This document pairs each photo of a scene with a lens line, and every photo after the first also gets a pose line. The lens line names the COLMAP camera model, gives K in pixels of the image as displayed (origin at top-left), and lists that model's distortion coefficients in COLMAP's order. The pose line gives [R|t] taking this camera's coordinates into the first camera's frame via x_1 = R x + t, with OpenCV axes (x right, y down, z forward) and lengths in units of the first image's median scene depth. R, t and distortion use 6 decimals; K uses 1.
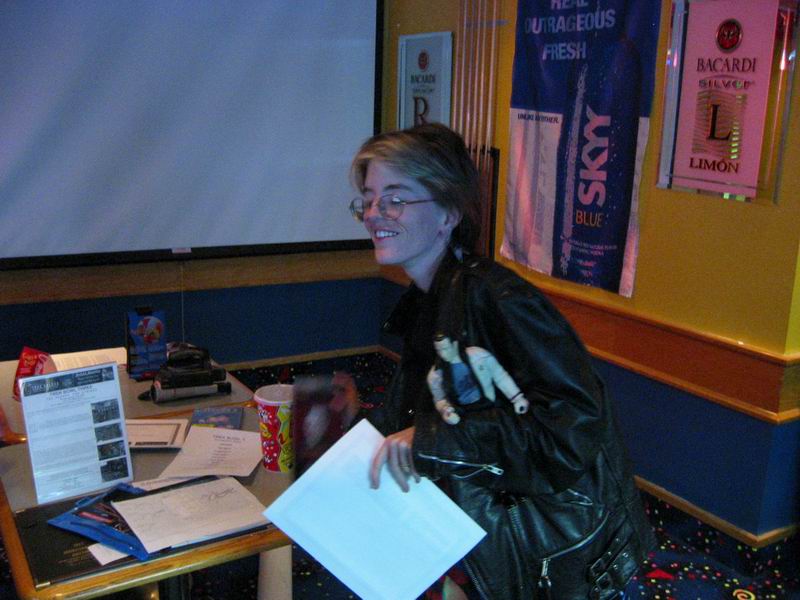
lens RADIAL K [[834.1, 0, 399.3], [0, 834.1, 300.6], [0, 0, 1]] dist [-0.082408, 0.000000]
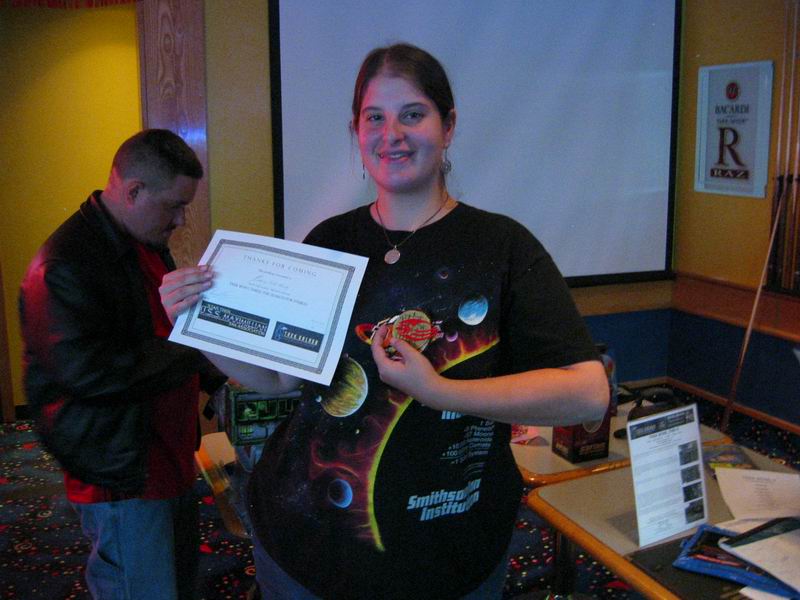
lens RADIAL K [[834.1, 0, 400.2], [0, 834.1, 300.6], [0, 0, 1]] dist [-0.082408, 0.000000]
pose [[0.991047, -0.009673, -0.133162, -0.306797], [0.005481, 0.999479, -0.031812, -0.011651], [0.133400, 0.030797, 0.990584, -0.025143]]
